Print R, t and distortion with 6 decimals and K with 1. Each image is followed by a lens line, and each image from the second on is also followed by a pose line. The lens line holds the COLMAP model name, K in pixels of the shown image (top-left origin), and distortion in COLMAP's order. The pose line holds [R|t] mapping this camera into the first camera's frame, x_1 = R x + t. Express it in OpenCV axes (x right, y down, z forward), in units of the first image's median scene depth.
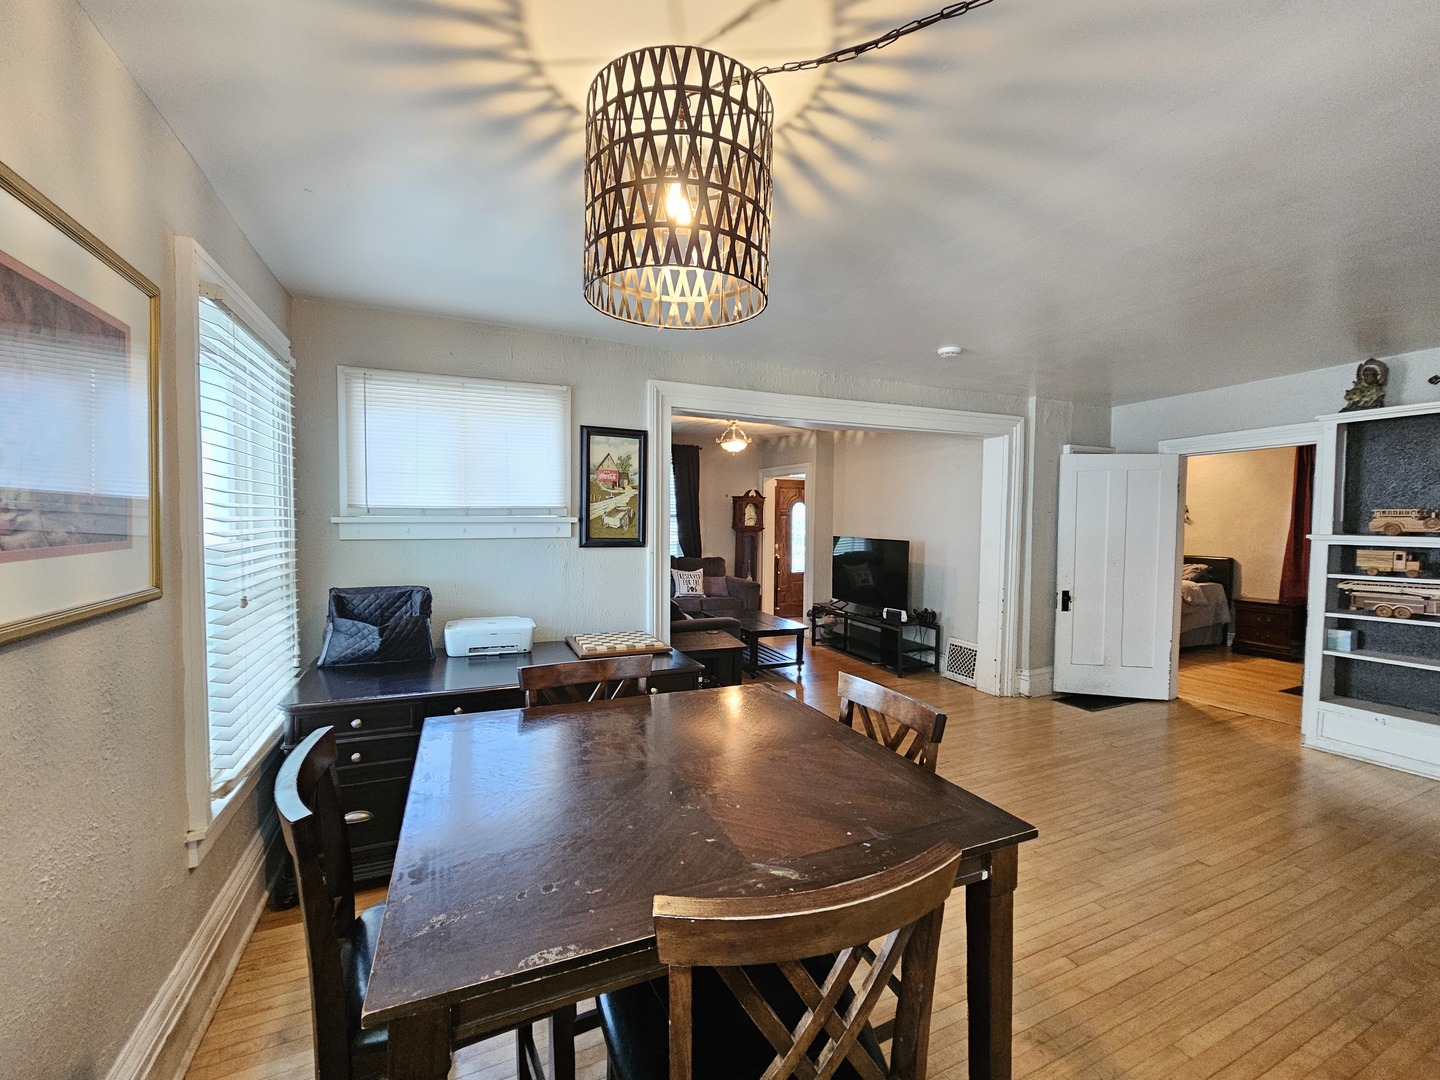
lens RADIAL K [[589.5, 0, 720.2], [0, 589.5, 543.8], [0, 0, 1]] dist [-0.000265, 0.000139]
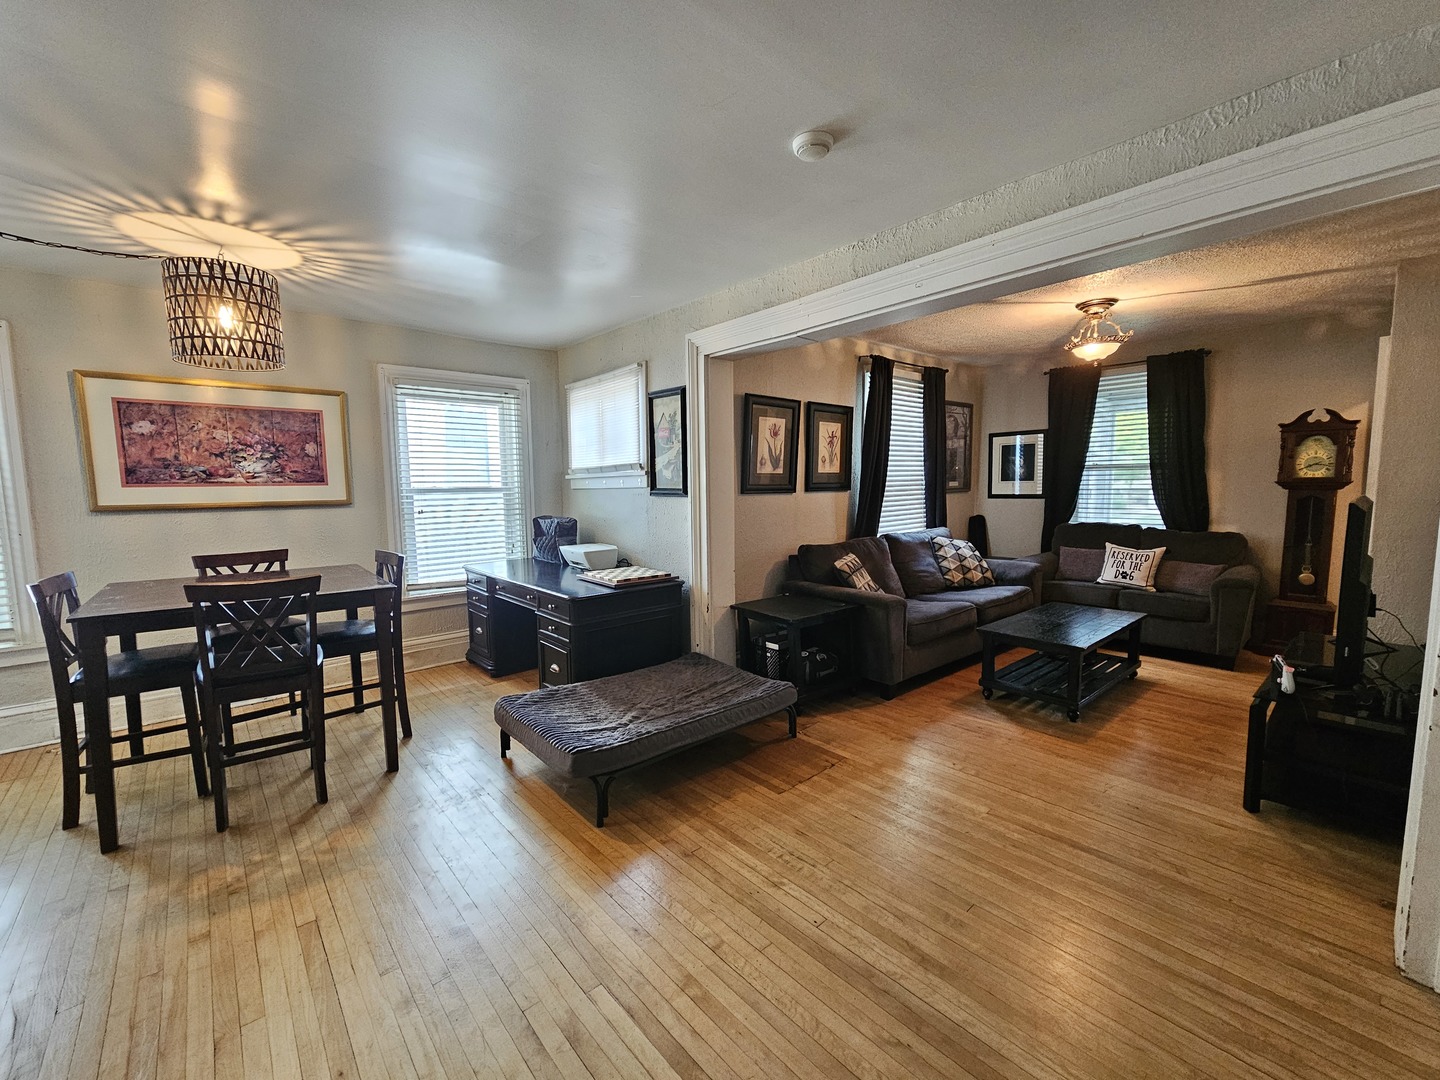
lens RADIAL K [[589.5, 0, 720.2], [0, 589.5, 543.8], [0, 0, 1]] dist [-0.000265, 0.000139]
pose [[0.294811, 0.083785, -0.951875, 0.412810], [-0.028683, 0.996476, 0.078828, 0.001836], [0.955125, 0.004063, 0.296176, 0.339912]]
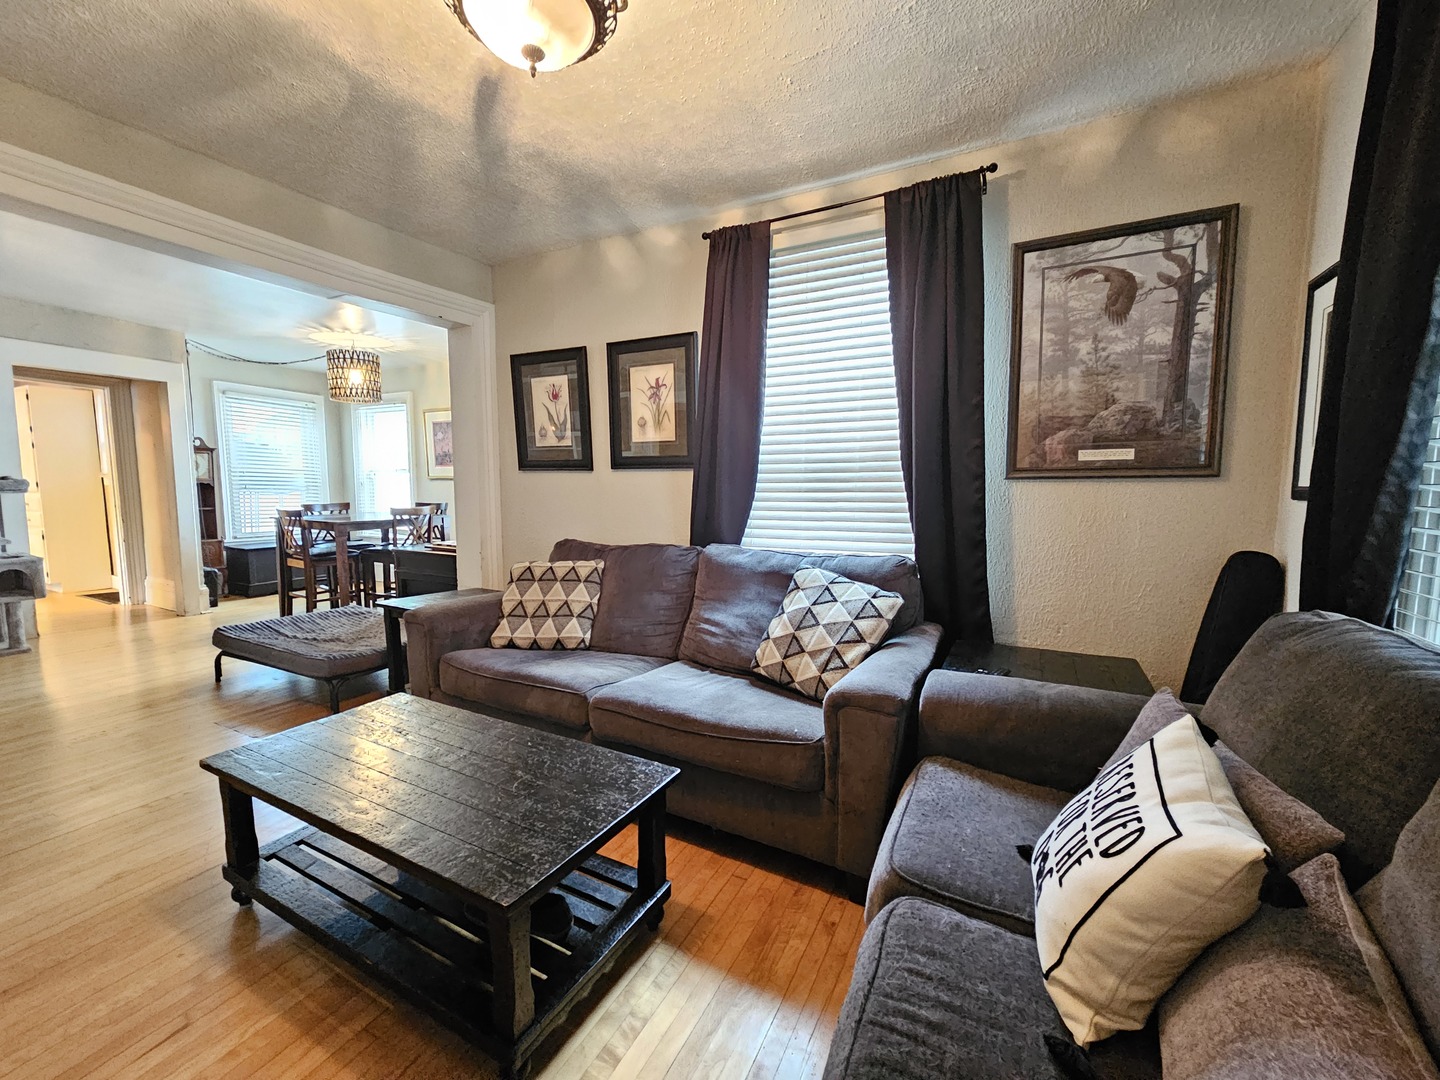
lens RADIAL K [[571.4, 0, 720.0], [0, 571.4, 540.0], [0, 0, 1]] dist [0.000414, 0.000052]
pose [[-0.785540, 0.044217, -0.617229, 0.079236], [-0.044559, 0.990813, 0.127689, -0.011038], [0.617205, 0.127808, -0.776353, 0.960848]]
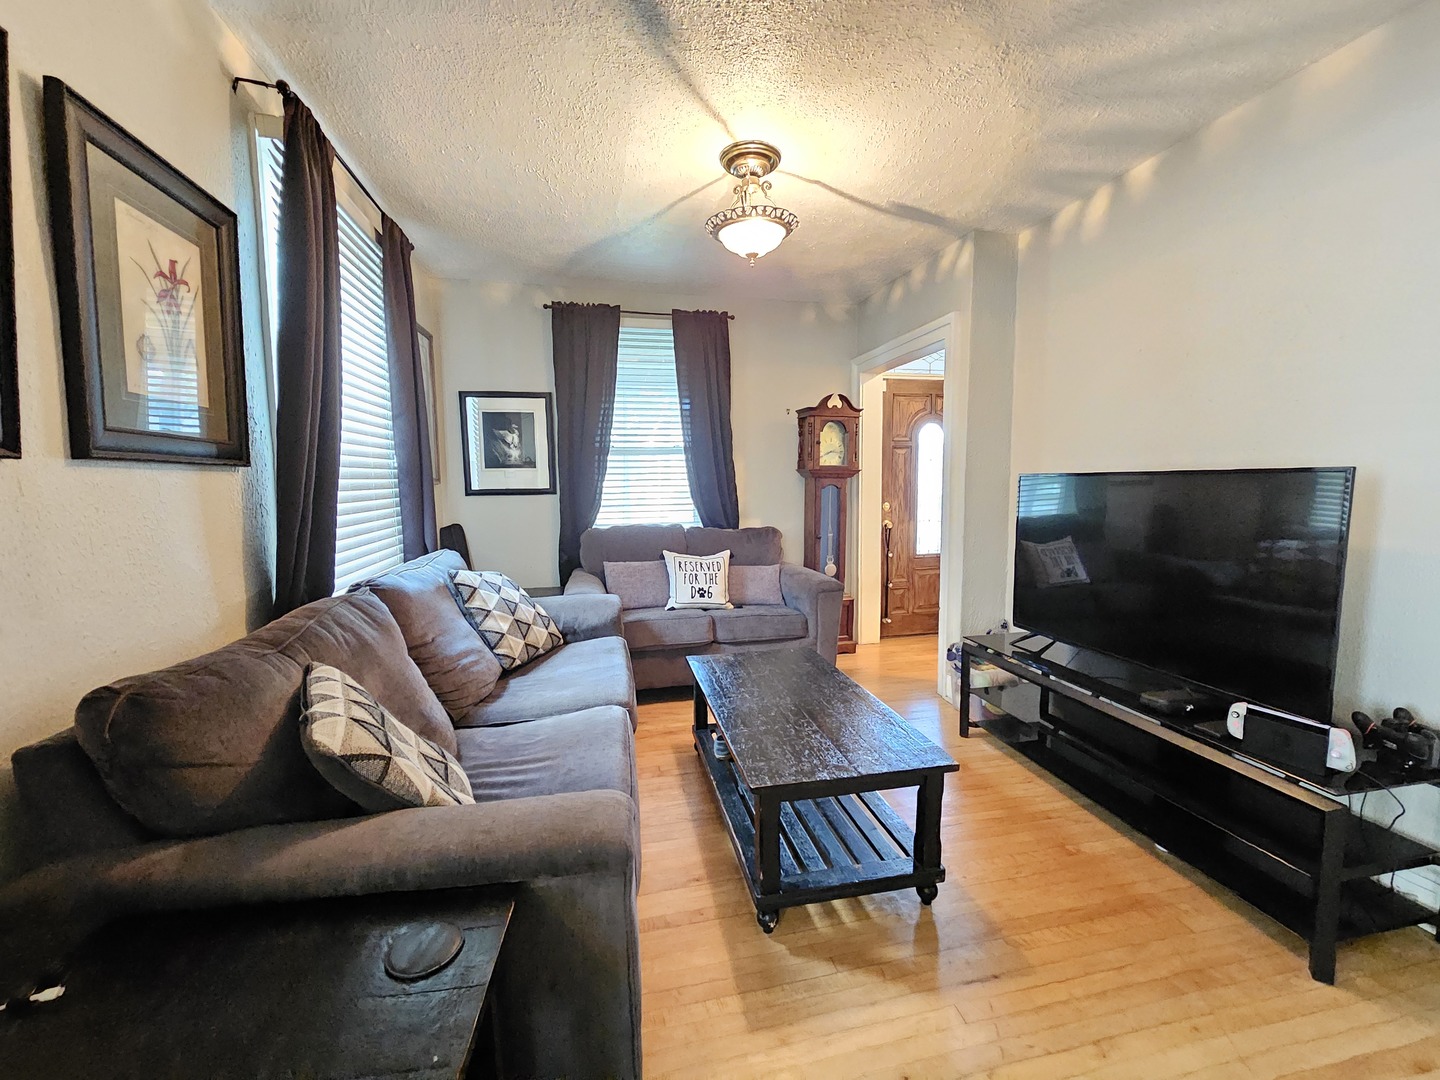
lens RADIAL K [[589.5, 0, 720.2], [0, 589.5, 543.8], [0, 0, 1]] dist [-0.000265, 0.000139]
pose [[0.977581, -0.000203, -0.210561, 0.065995], [0.011783, 0.998485, 0.053740, 0.008631], [0.210231, -0.055016, 0.976103, 0.483368]]
